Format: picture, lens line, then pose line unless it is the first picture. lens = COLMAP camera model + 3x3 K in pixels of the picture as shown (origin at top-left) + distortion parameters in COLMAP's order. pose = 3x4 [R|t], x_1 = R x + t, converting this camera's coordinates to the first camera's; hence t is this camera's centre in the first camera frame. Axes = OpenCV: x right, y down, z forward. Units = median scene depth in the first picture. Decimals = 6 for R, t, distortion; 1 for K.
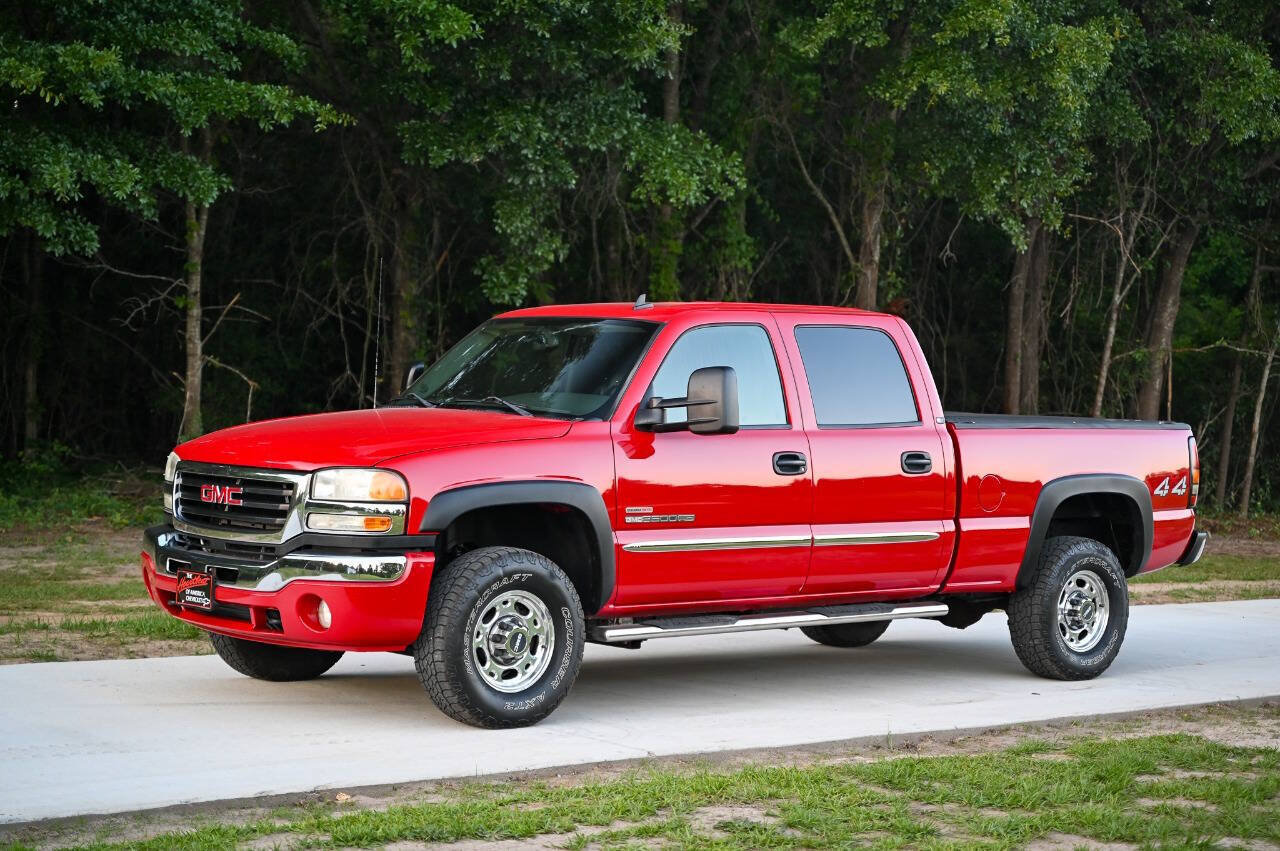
lens RADIAL K [[2329.7, 0, 611.6], [0, 2329.7, 411.1], [0, 0, 1]] dist [-0.027866, 0.000000]
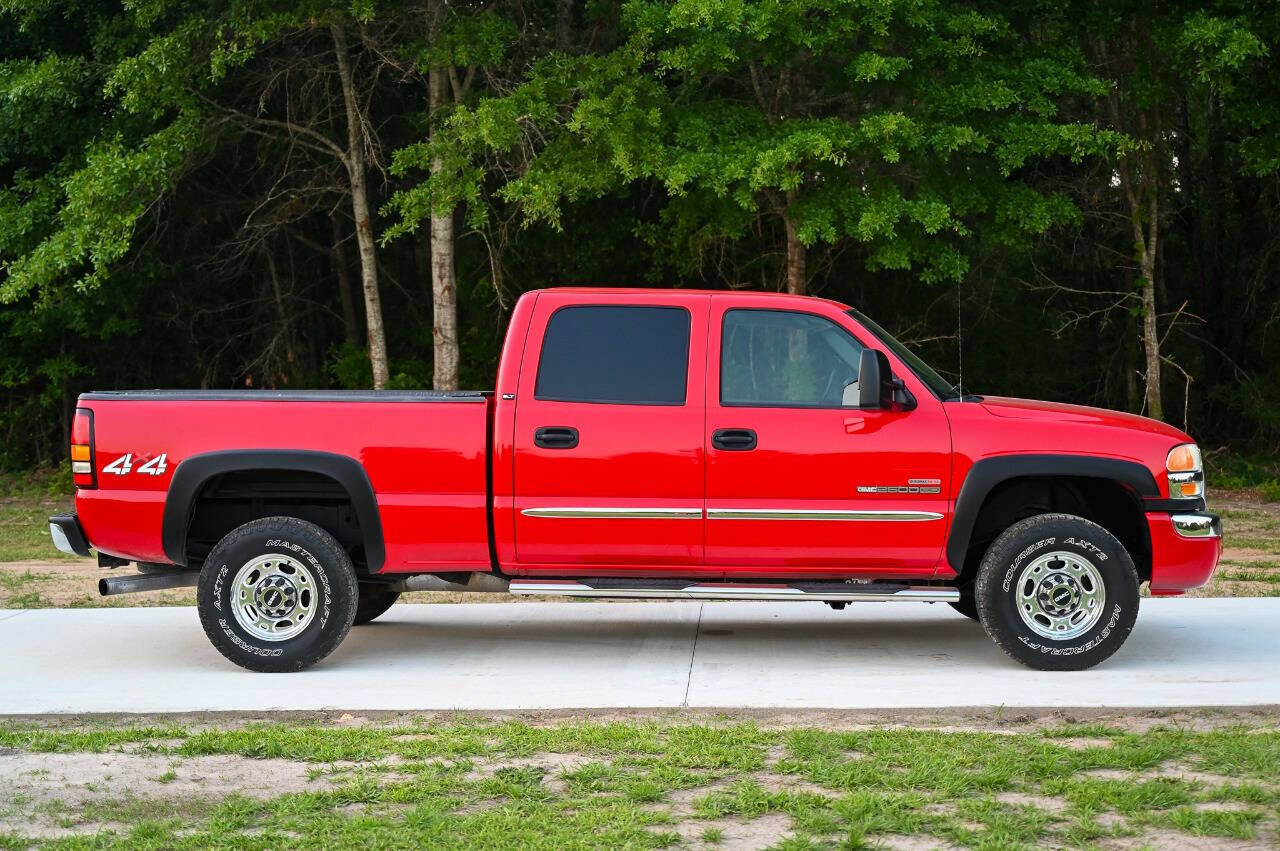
lens RADIAL K [[1779.9, 0, 642.0], [0, 1779.9, 429.3], [0, 0, 1]] dist [-0.008563, 0.000000]
pose [[0.749339, -0.024472, -0.661735, 0.447956], [0.031297, 0.999509, -0.001522, 0.013662], [0.661447, -0.019570, 0.749736, 0.283060]]
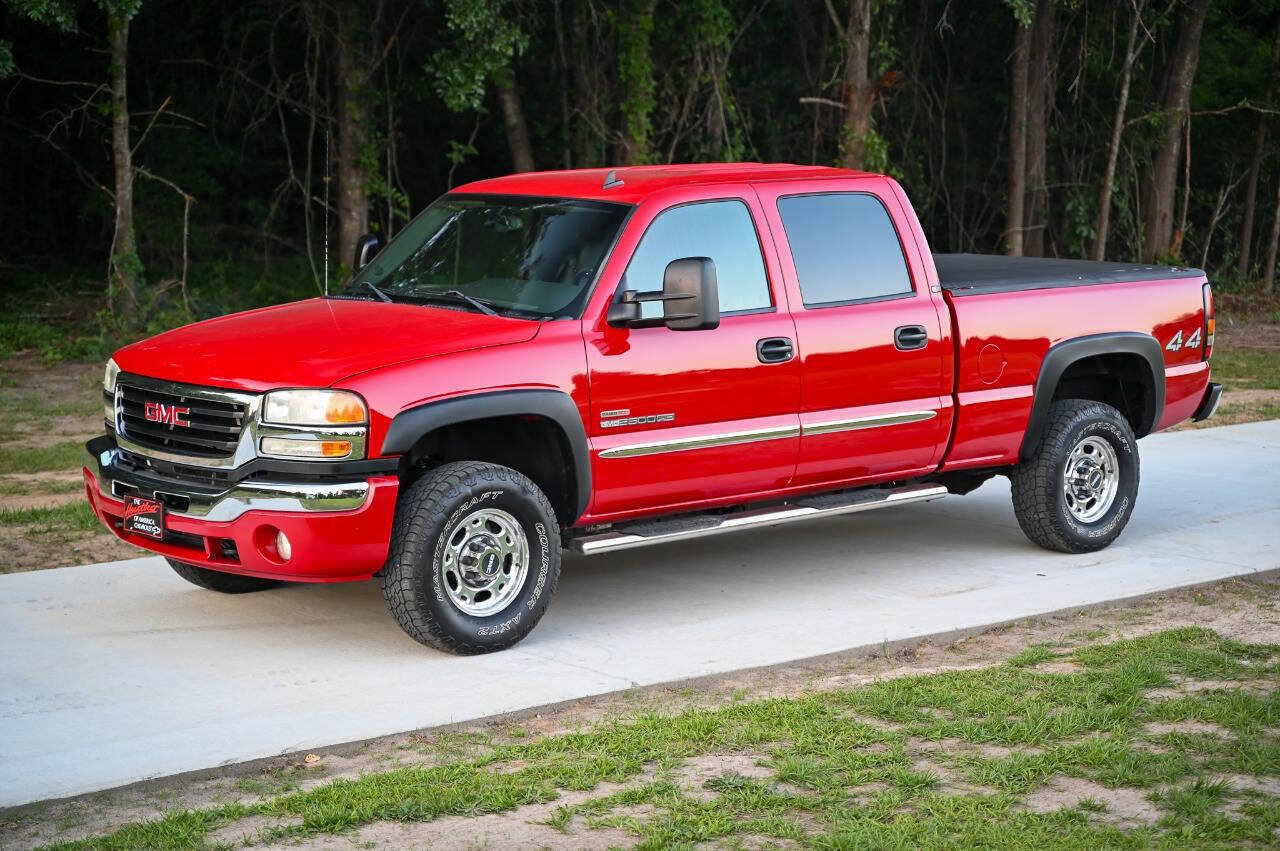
lens RADIAL K [[2539.6, 0, 620.6], [0, 2539.6, 455.2], [0, 0, 1]] dist [-0.027439, 0.000000]
pose [[0.999513, -0.028622, 0.012406, 0.000765], [0.026870, 0.991955, 0.123705, -0.058378], [-0.015847, -0.123312, 0.992241, -0.011348]]
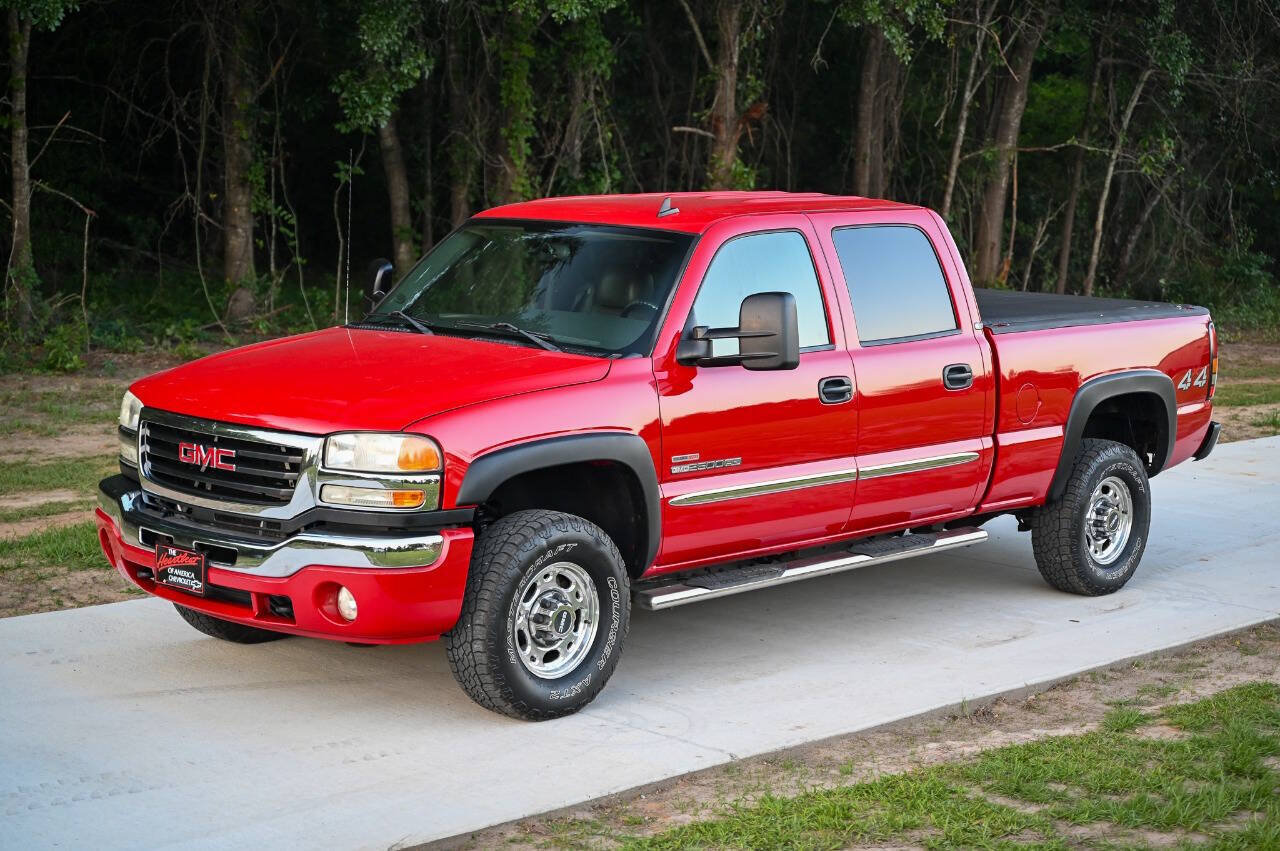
lens RADIAL K [[2329.7, 0, 626.3], [0, 2329.7, 405.3], [0, 0, 1]] dist [-0.027866, 0.000000]
pose [[0.993424, -0.017613, 0.113131, -0.094978], [0.005673, 0.994455, 0.105006, -0.060214], [-0.114353, -0.103674, 0.988016, 0.124071]]
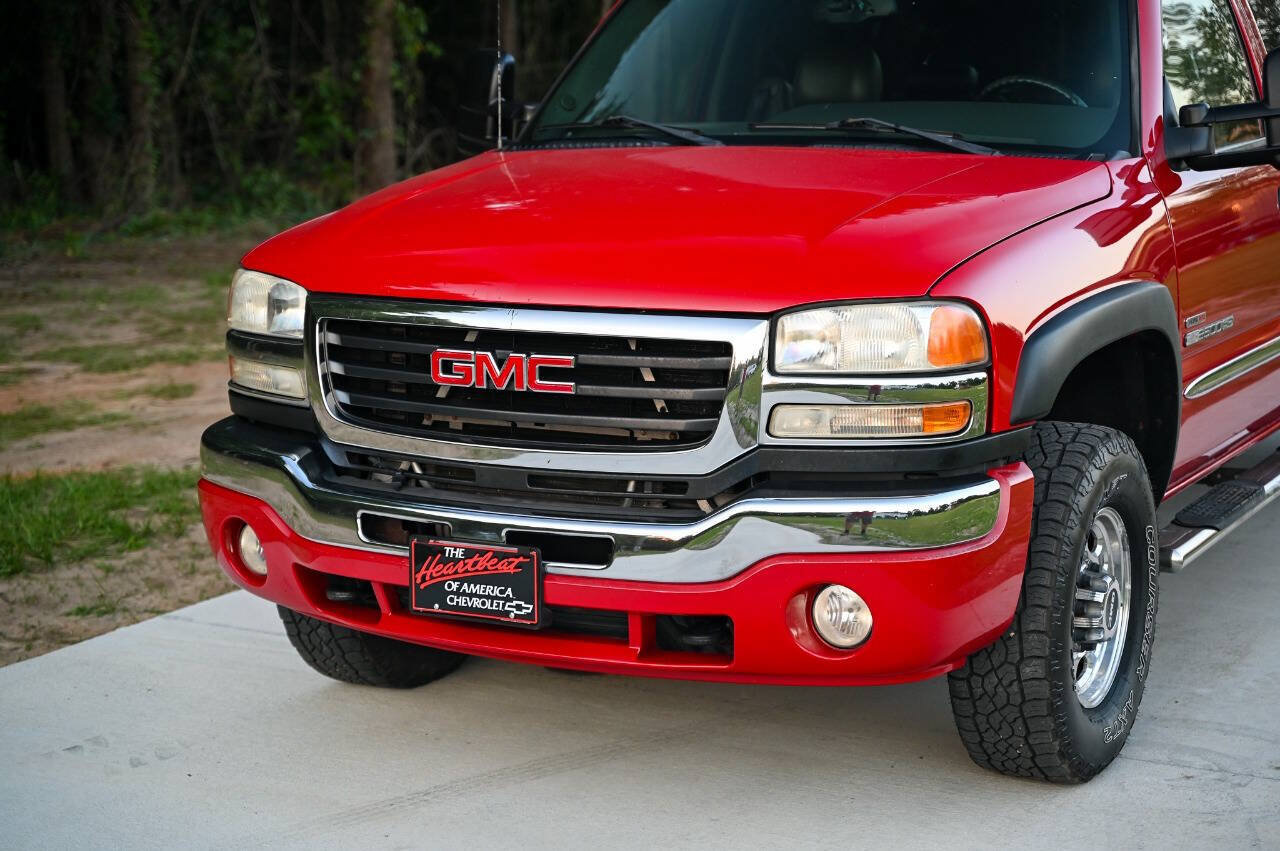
lens RADIAL K [[2329.7, 0, 592.3], [0, 2329.7, 456.7], [0, 0, 1]] dist [-0.027866, 0.000000]
pose [[0.935480, -0.105466, 0.337275, -0.262661], [0.046726, 0.982962, 0.177771, -0.024230], [-0.350277, -0.150542, 0.924469, 0.481280]]
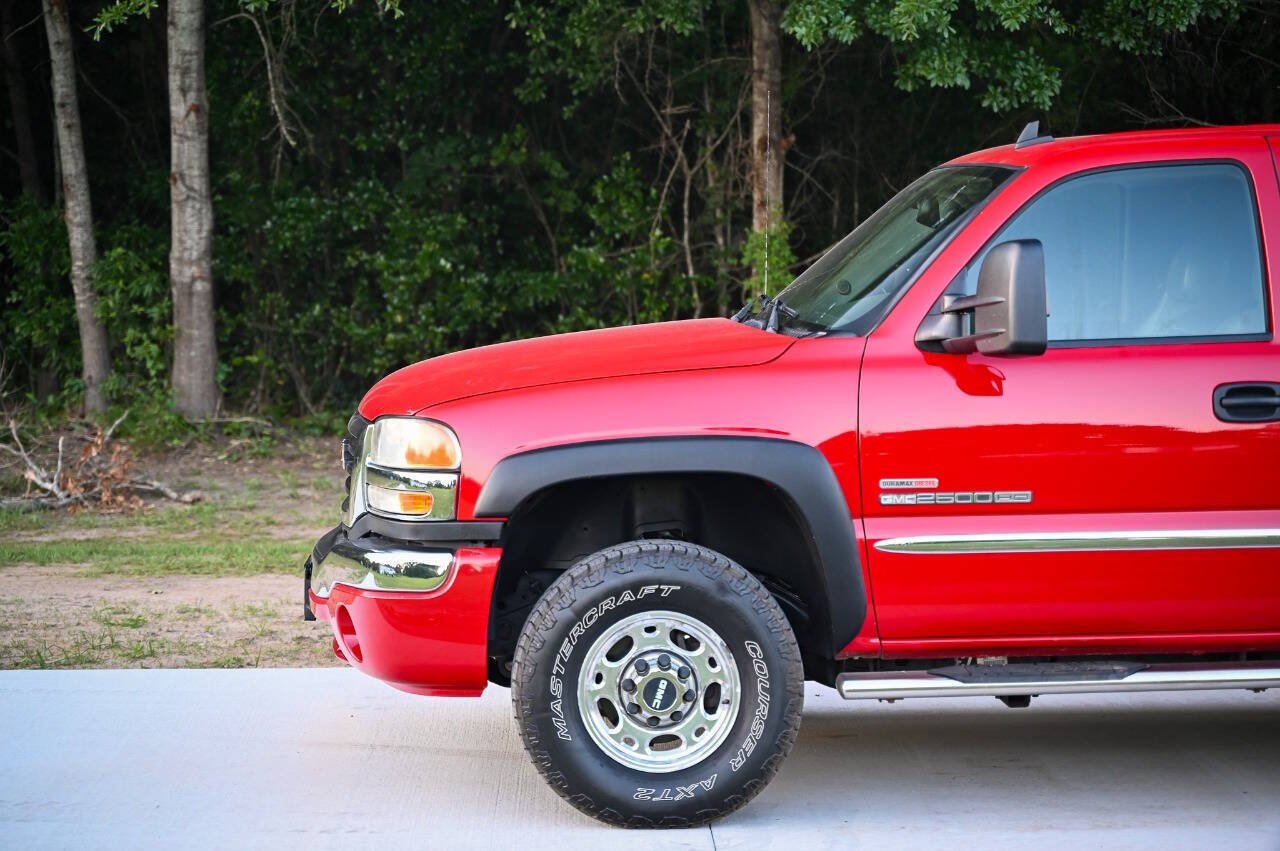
lens RADIAL K [[2681.3, 0, 614.9], [0, 2681.3, 420.3], [0, 0, 1]] dist [-0.037932, 0.000000]
pose [[0.788802, 0.003792, -0.614636, 0.329800], [0.024109, 0.999021, 0.037103, -0.001202], [0.614175, -0.044085, 0.787938, 0.357402]]
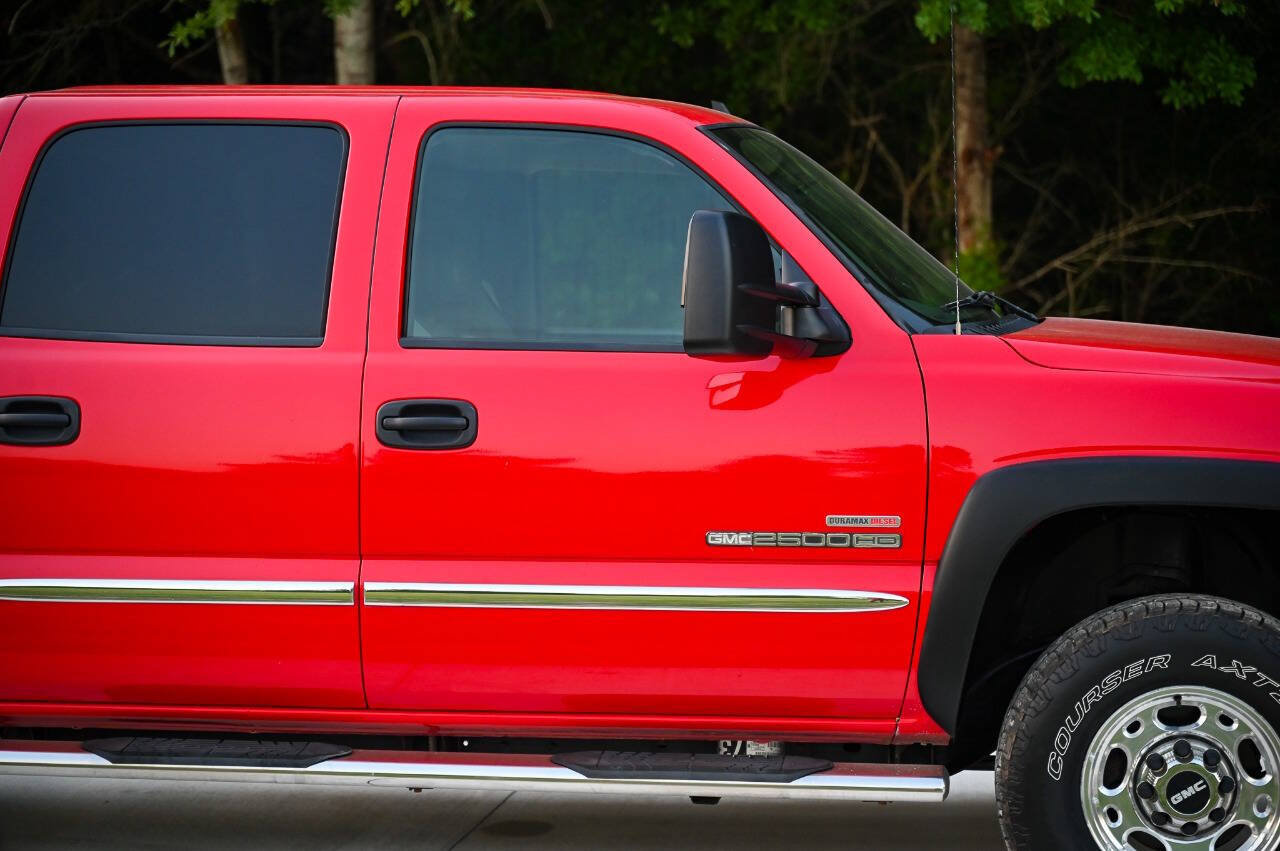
lens RADIAL K [[2681.3, 0, 643.4], [0, 2681.3, 423.4], [0, 0, 1]] dist [-0.037932, 0.000000]
pose [[0.676511, -0.014696, -0.736286, 0.370047], [0.038357, 0.999147, 0.015301, 0.011955], [0.735433, -0.038593, 0.676497, 0.564619]]
